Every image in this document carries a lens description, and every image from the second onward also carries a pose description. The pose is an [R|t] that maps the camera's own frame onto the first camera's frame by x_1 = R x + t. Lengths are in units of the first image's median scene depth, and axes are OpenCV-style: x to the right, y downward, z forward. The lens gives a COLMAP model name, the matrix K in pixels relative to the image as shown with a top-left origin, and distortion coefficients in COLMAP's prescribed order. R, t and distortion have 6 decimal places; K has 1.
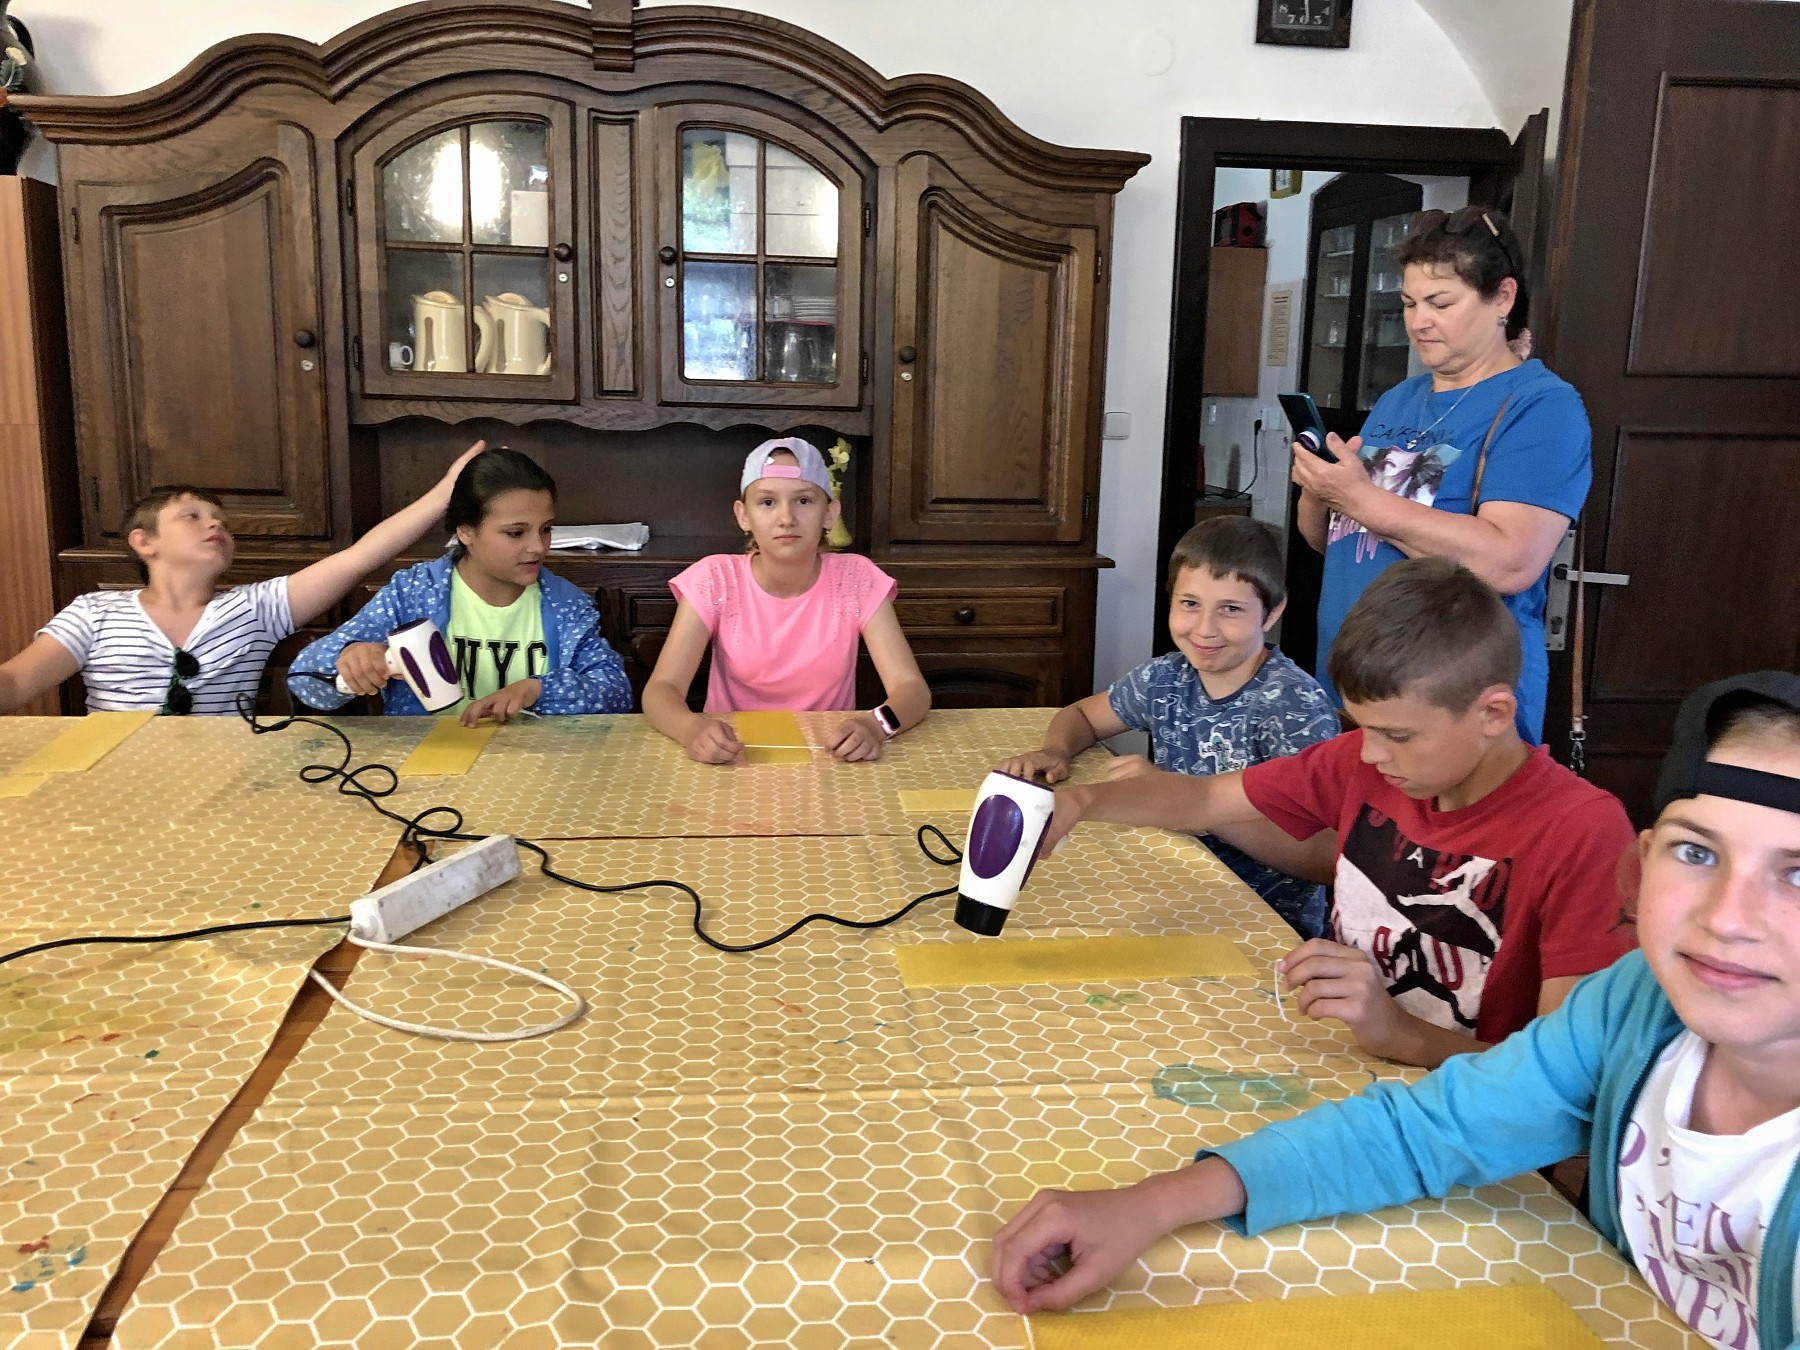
lens RADIAL K [[1441.4, 0, 891.0], [0, 1441.4, 667.6], [0, 0, 1]] dist [0.064290, -0.064318]
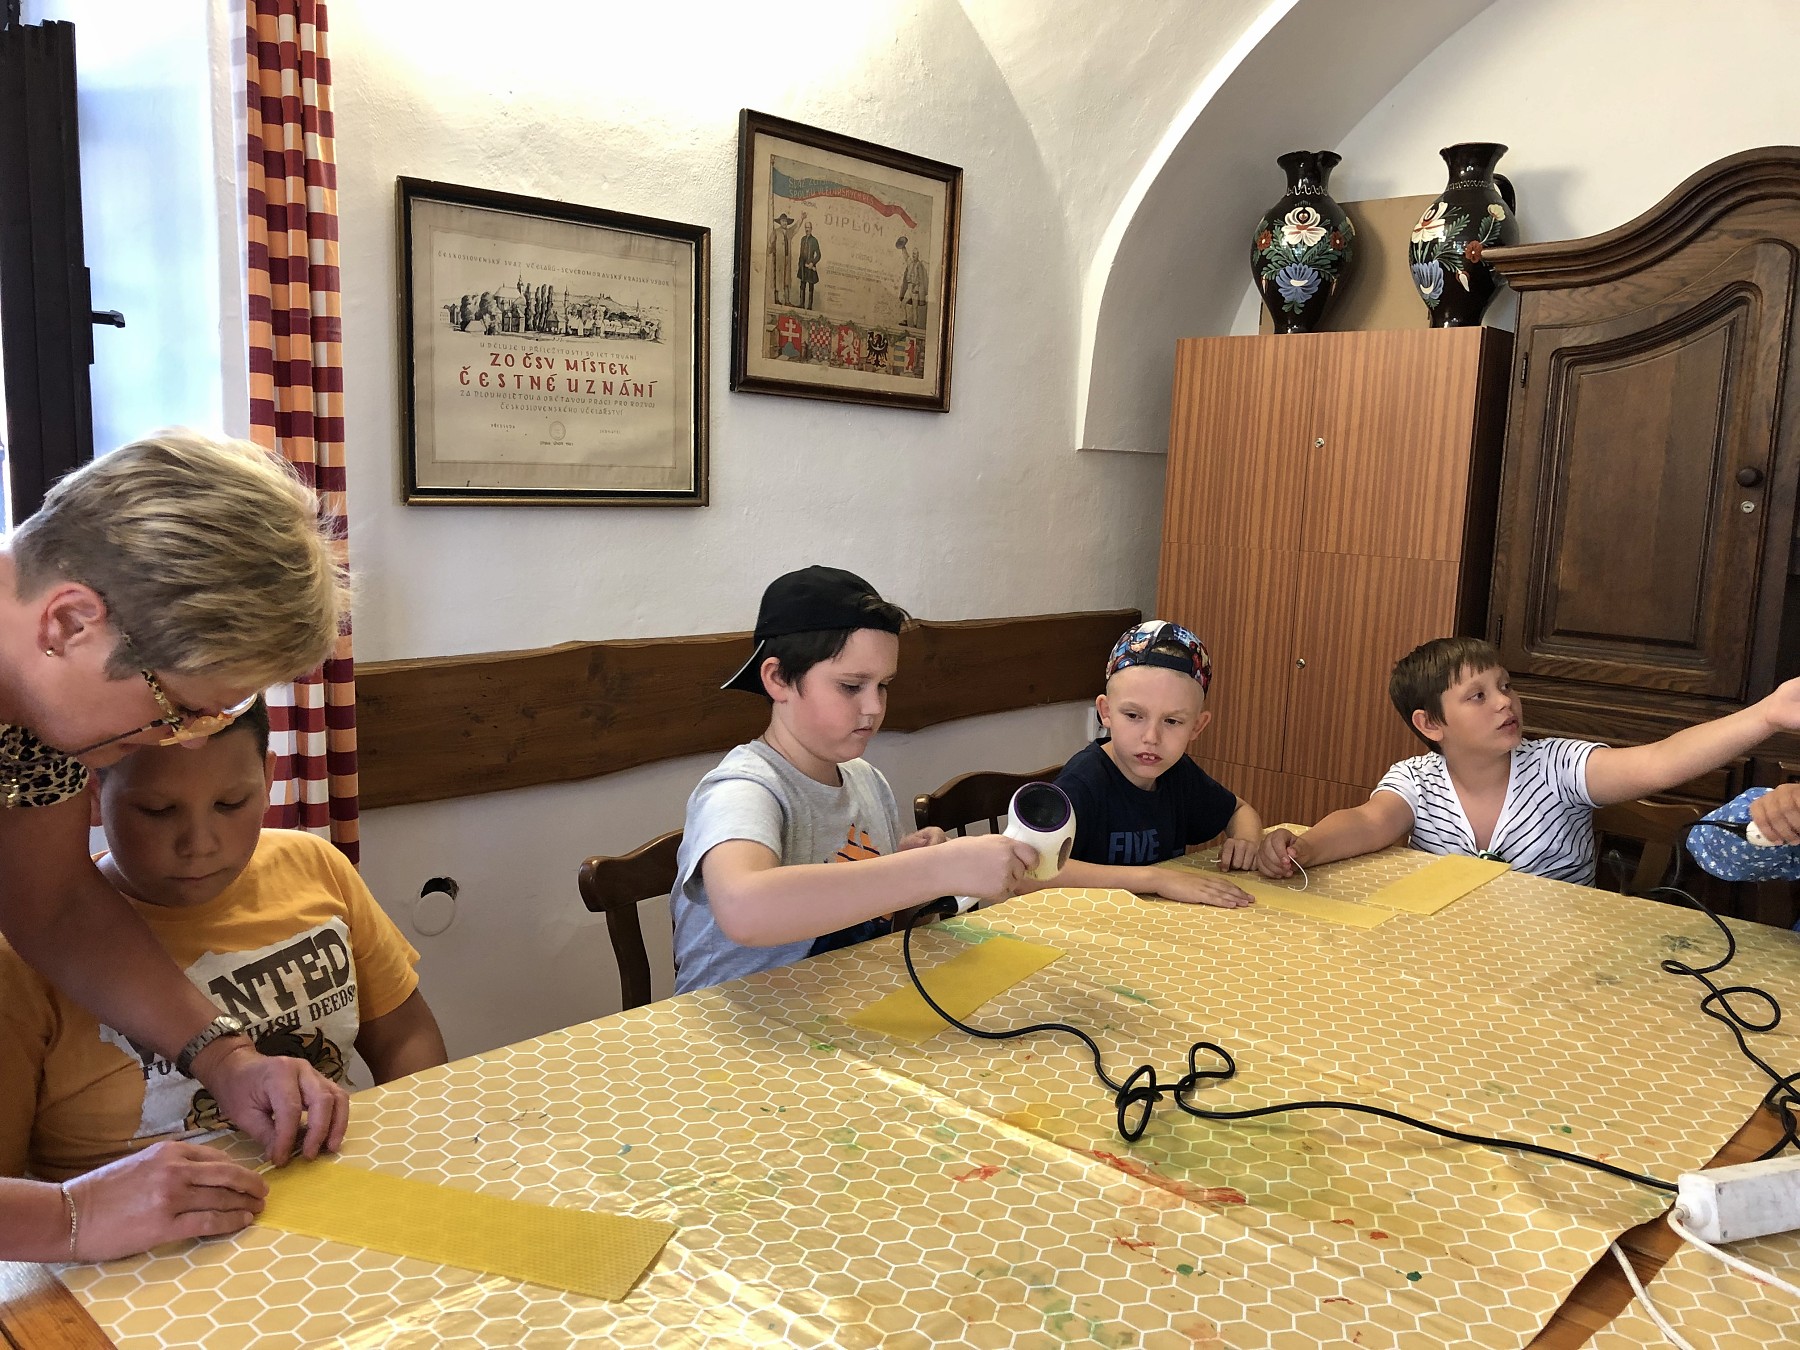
lens RADIAL K [[1441.4, 0, 919.6], [0, 1441.4, 667.4], [0, 0, 1]] dist [0.064290, -0.064318]
pose [[0.625718, 0.096756, -0.774025, -0.028692], [-0.168545, 0.985608, -0.013047, -0.022636], [0.761623, 0.138622, 0.633021, 0.103170]]
